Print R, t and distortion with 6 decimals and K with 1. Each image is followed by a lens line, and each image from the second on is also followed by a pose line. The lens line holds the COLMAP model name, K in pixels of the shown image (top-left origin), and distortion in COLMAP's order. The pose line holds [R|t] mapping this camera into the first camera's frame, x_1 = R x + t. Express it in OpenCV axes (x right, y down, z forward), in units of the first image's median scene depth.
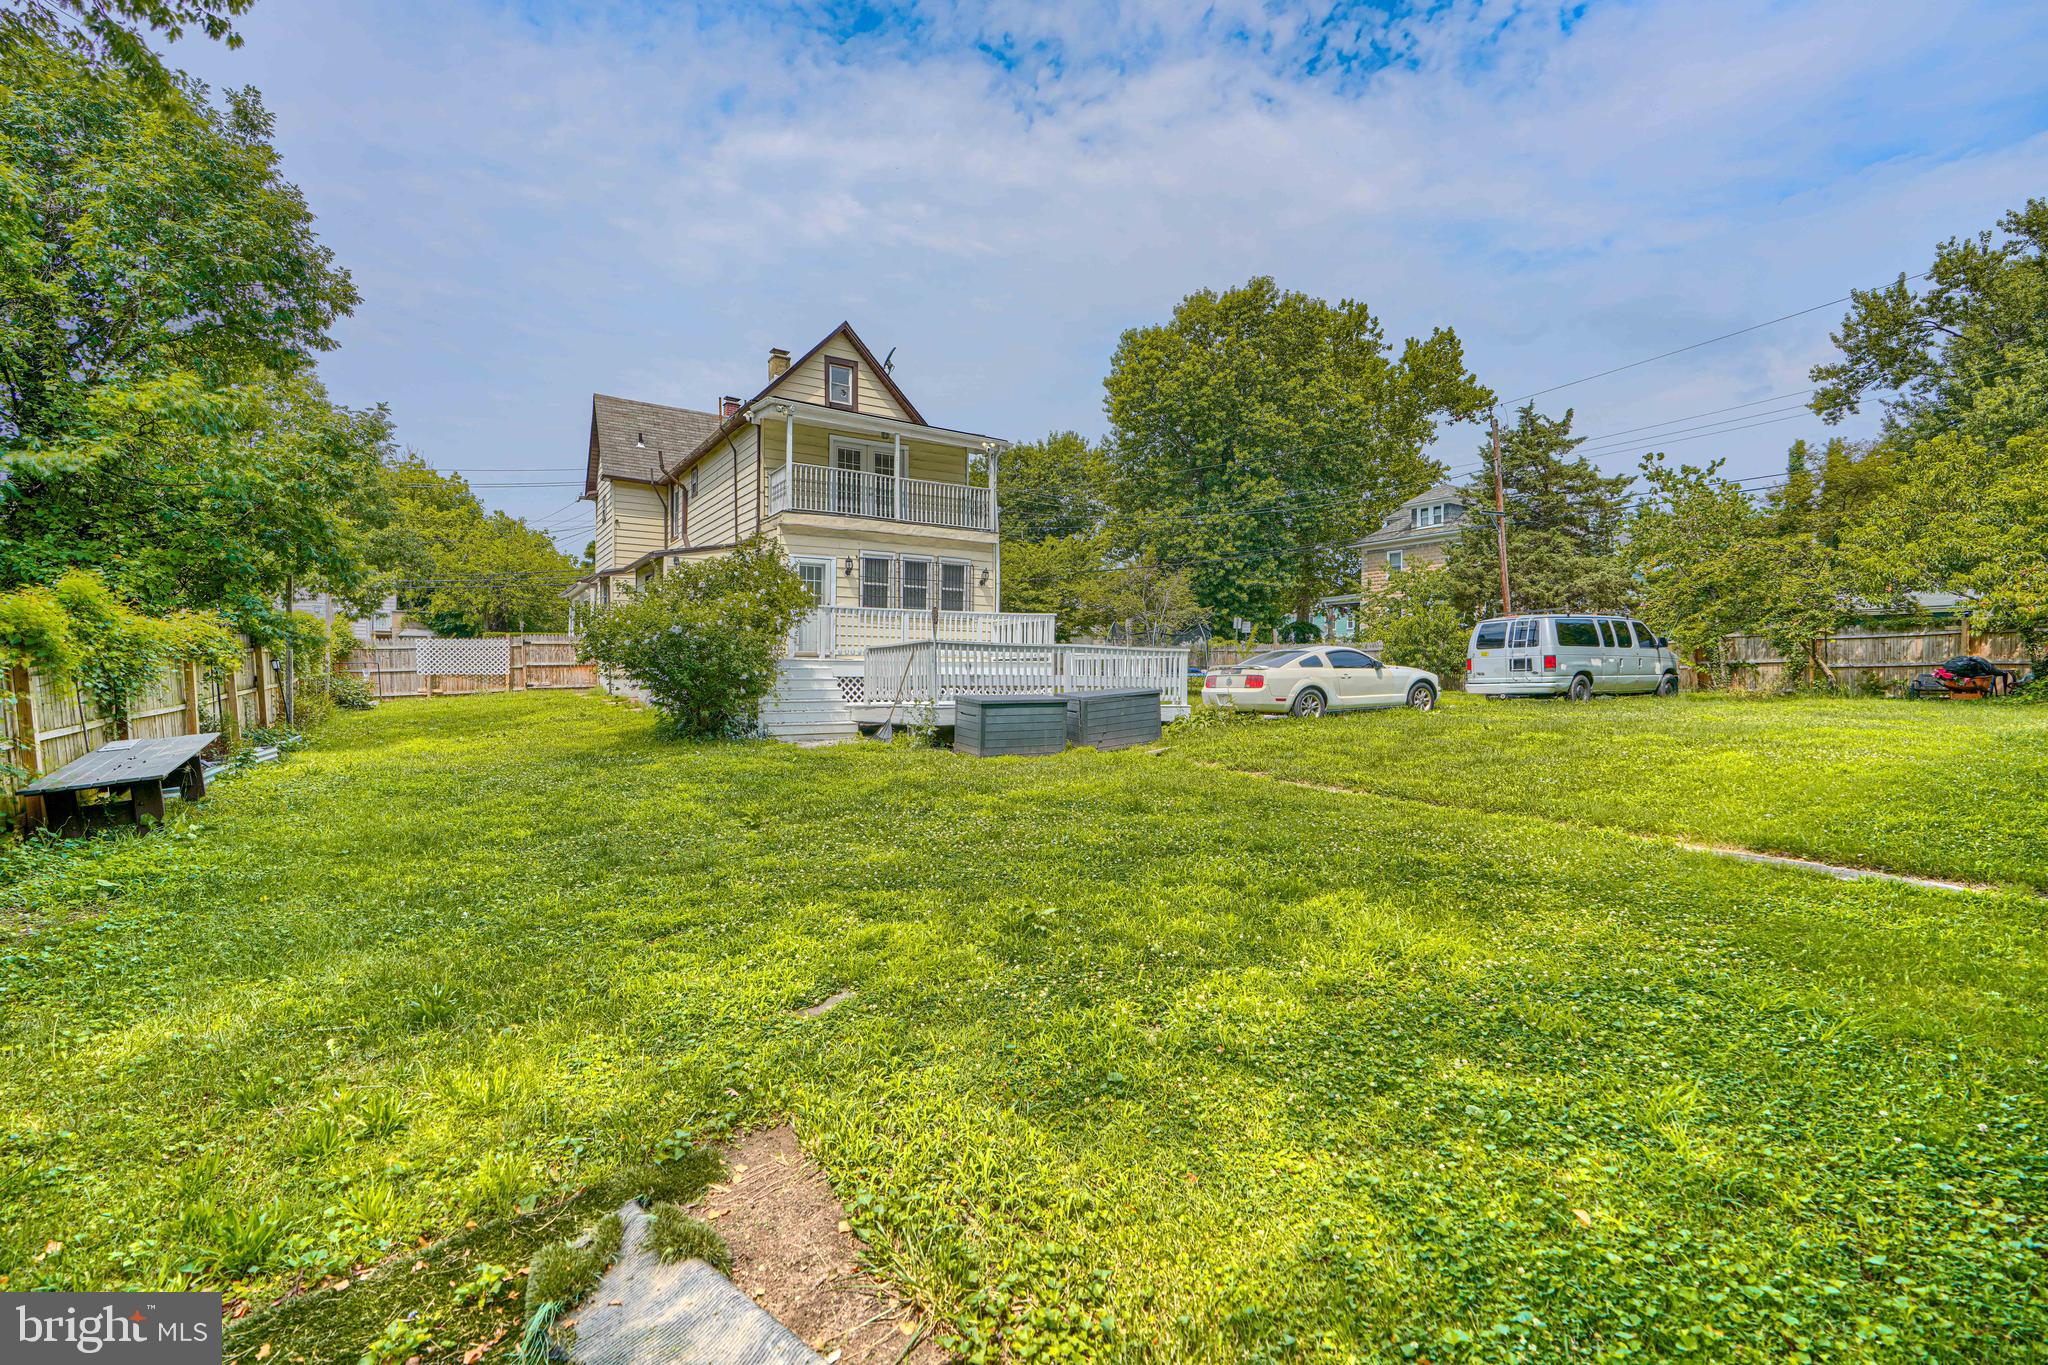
lens RADIAL K [[977.3, 0, 1040.5], [0, 977.3, 715.3], [0, 0, 1]] dist [0.000809, -0.000552]
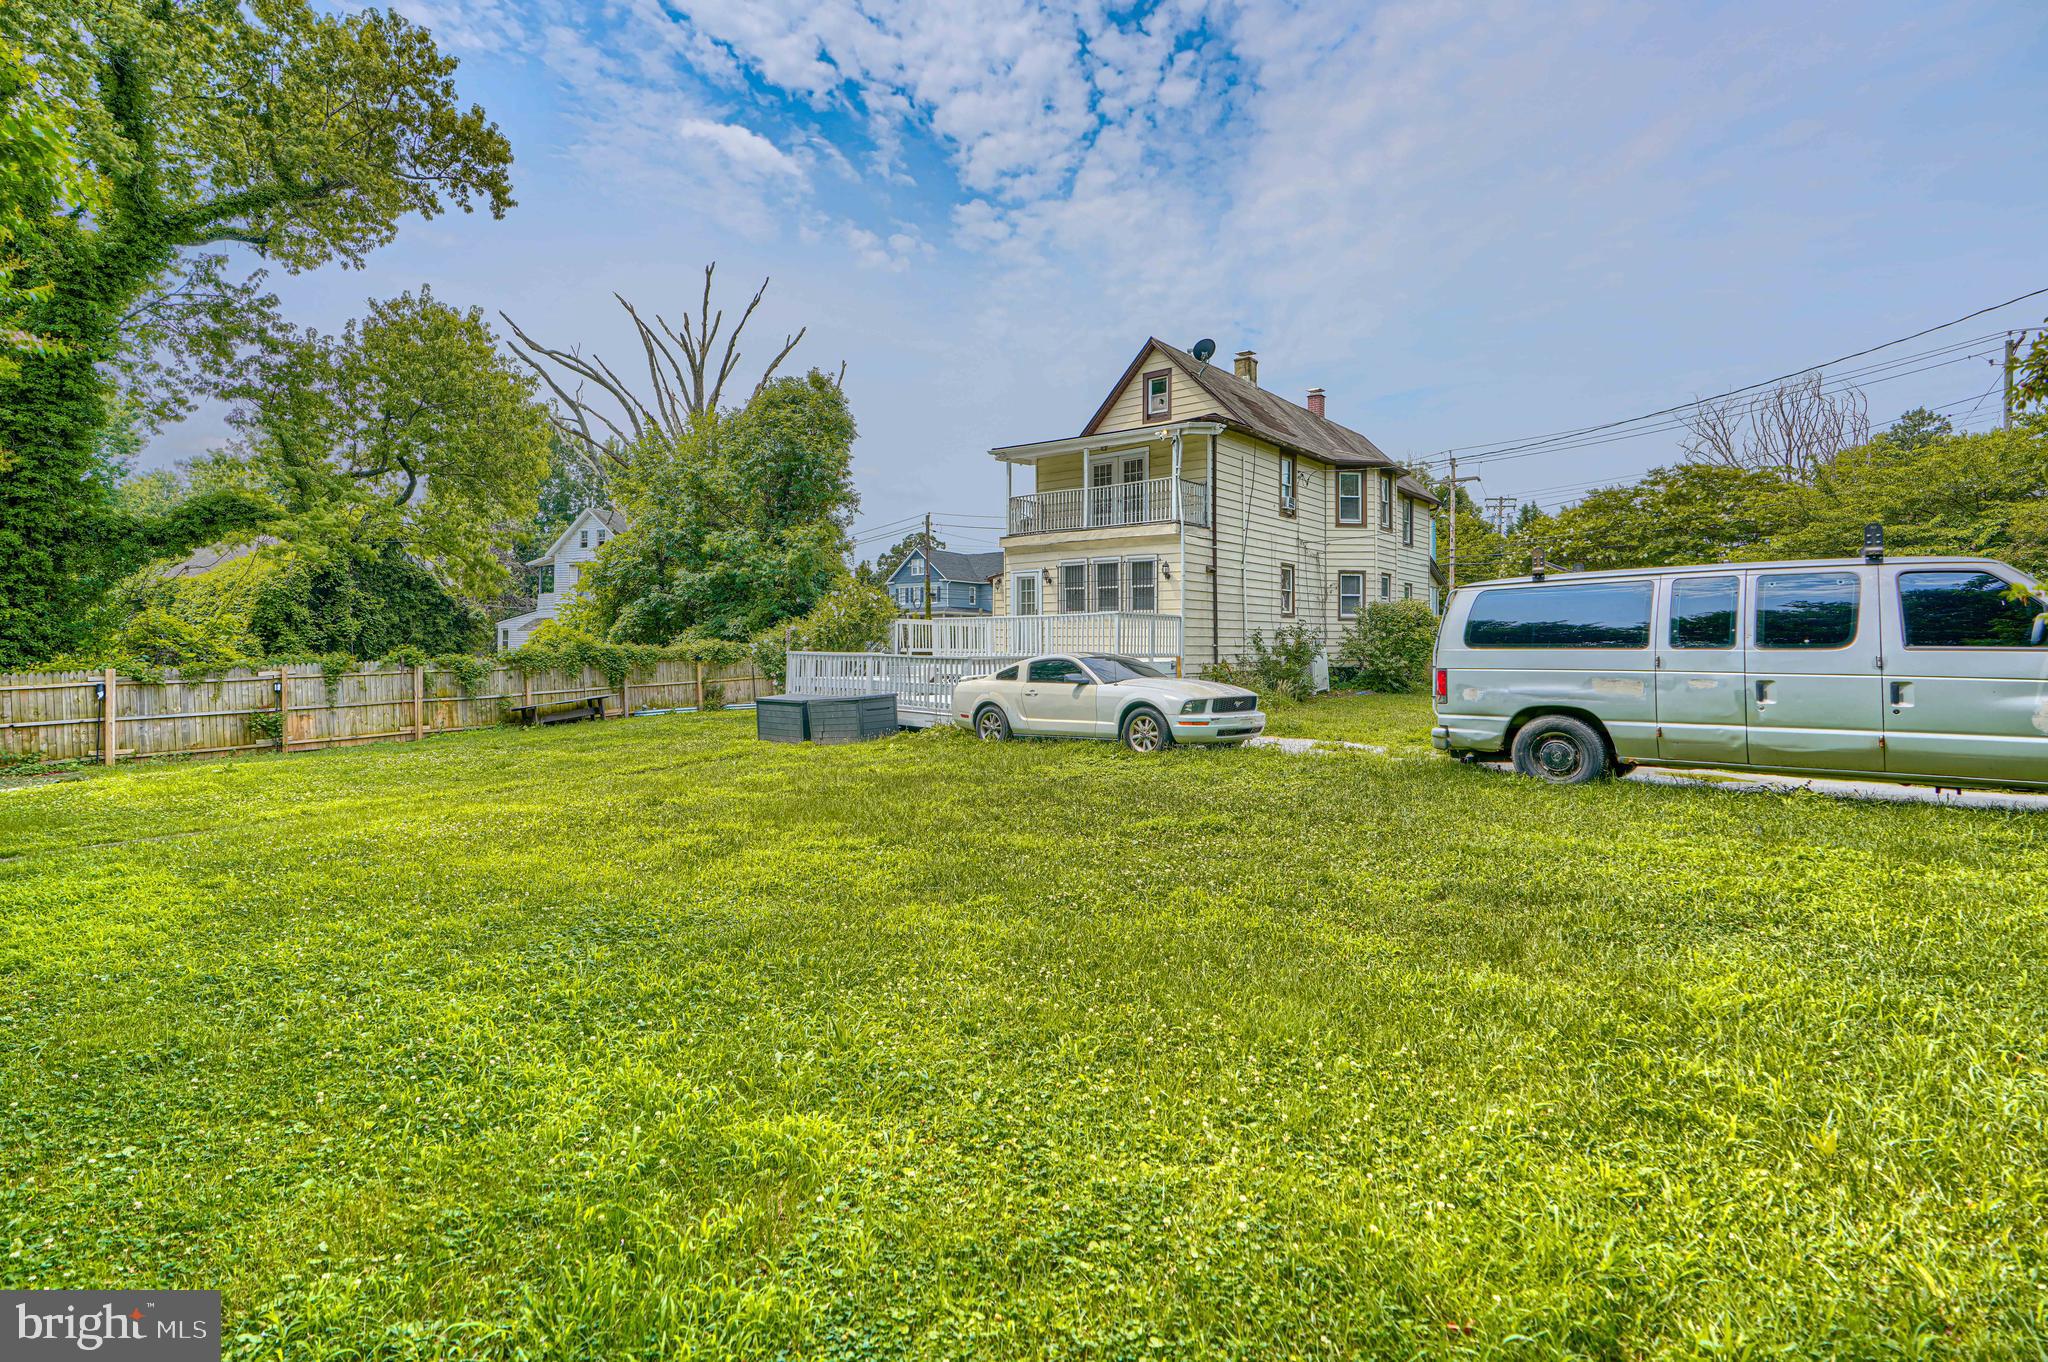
lens RADIAL K [[916.6, 0, 1016.6], [0, 916.6, 686.7], [0, 0, 1]] dist [-0.000056, -0.000348]
pose [[0.284887, 0.037446, -0.957829, 0.723360], [-0.040207, 0.998824, 0.027090, -0.046081], [0.957717, 0.030794, 0.286058, 0.591178]]
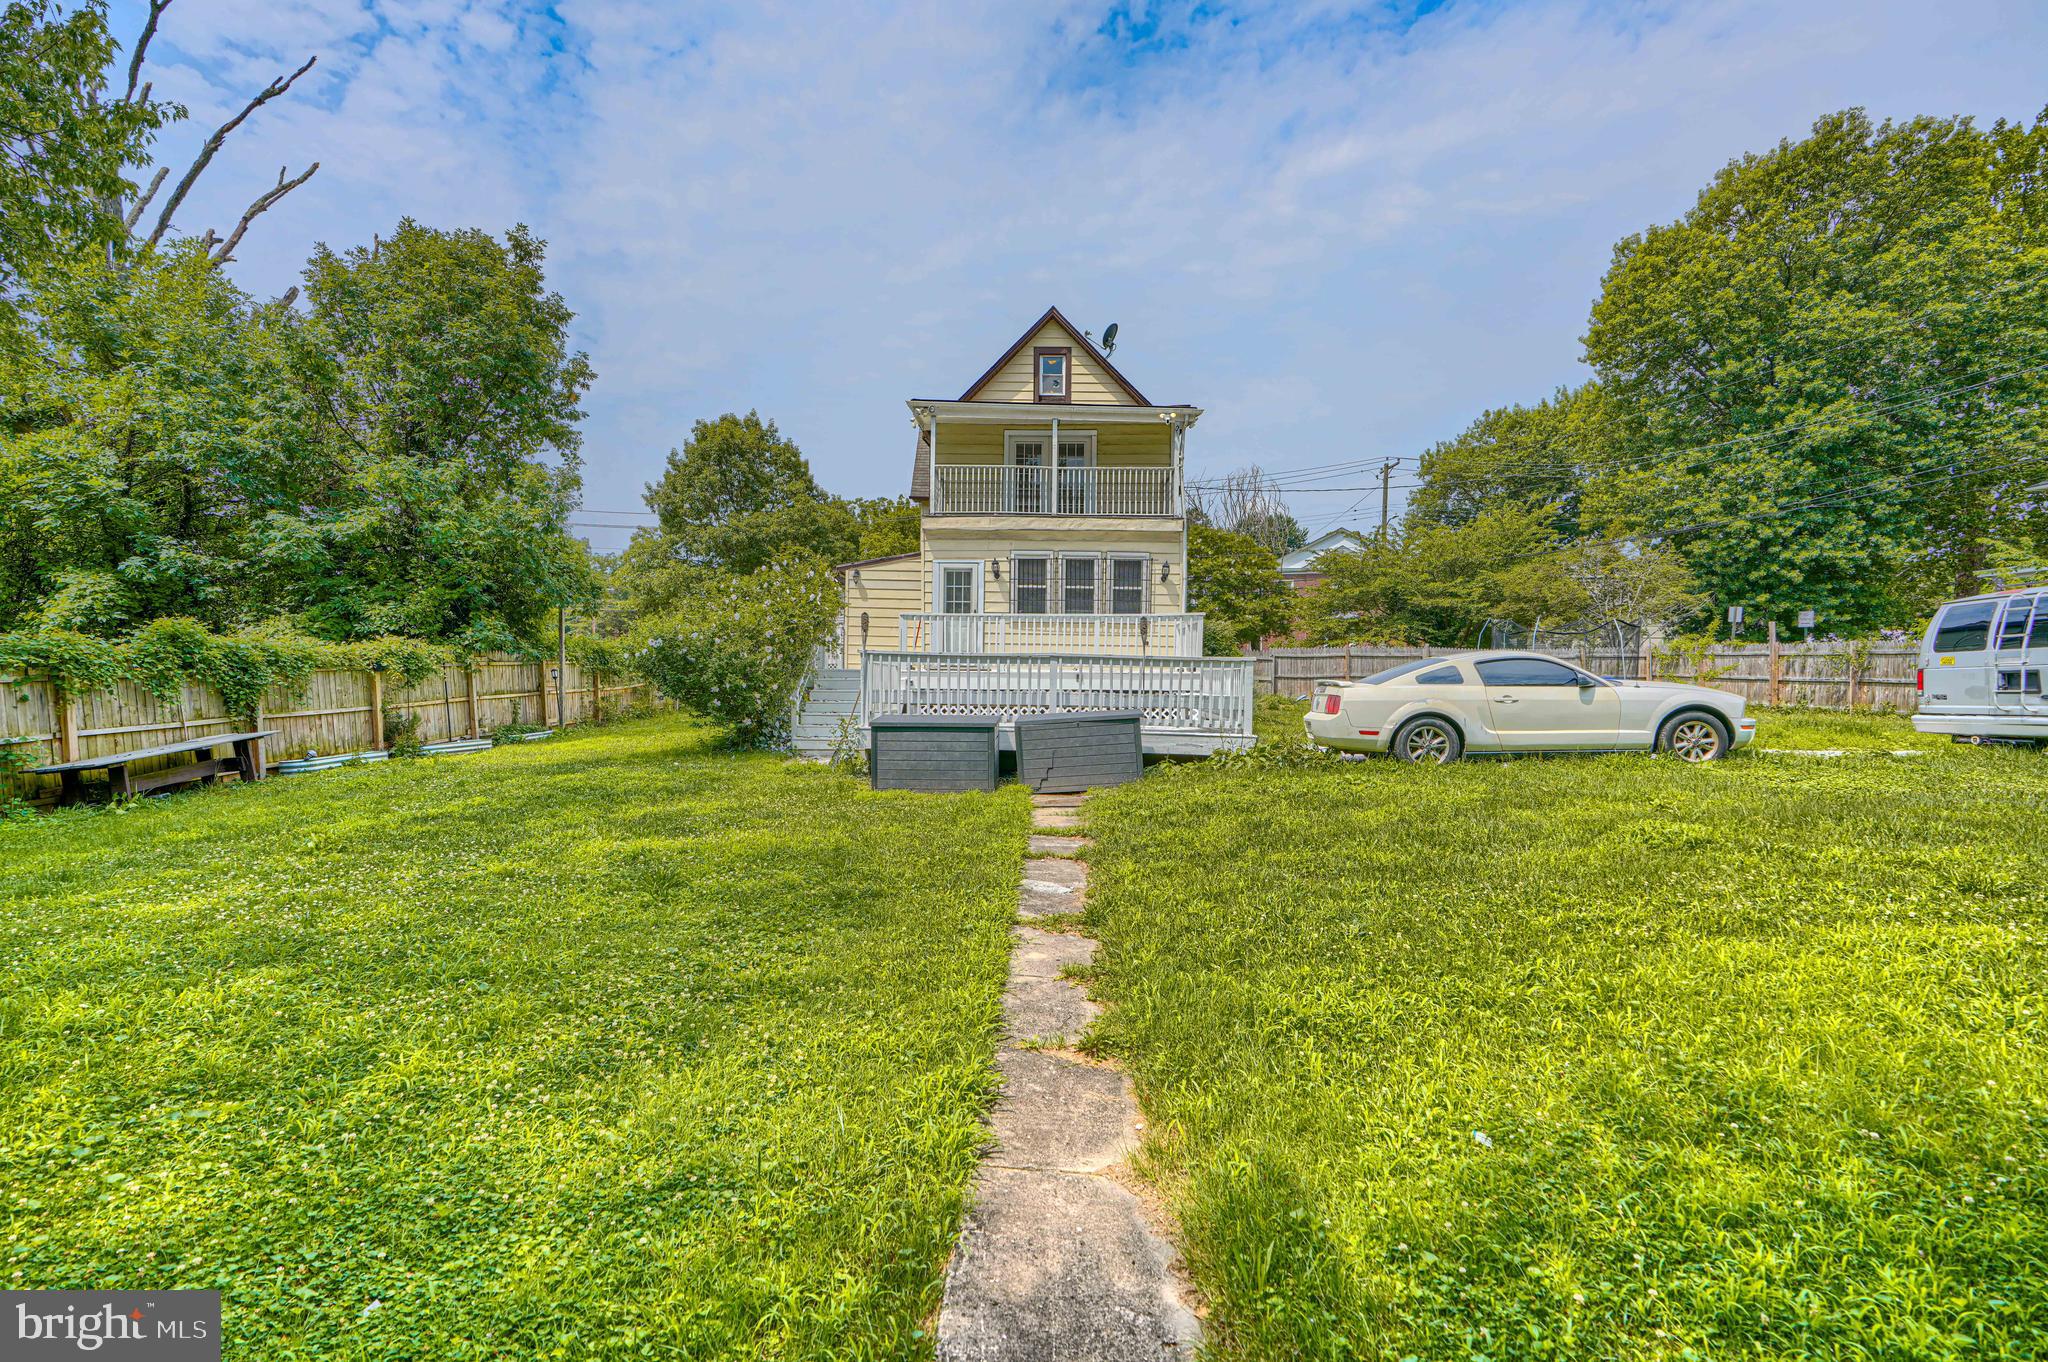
lens RADIAL K [[944.9, 0, 1020.5], [0, 944.9, 704.9], [0, 0, 1]] dist [0.003731, -0.000688]
pose [[0.815774, 0.021226, -0.577981, 0.303450], [-0.029273, 0.999561, -0.004608, -0.018399], [0.577630, 0.020679, 0.816037, 0.254154]]
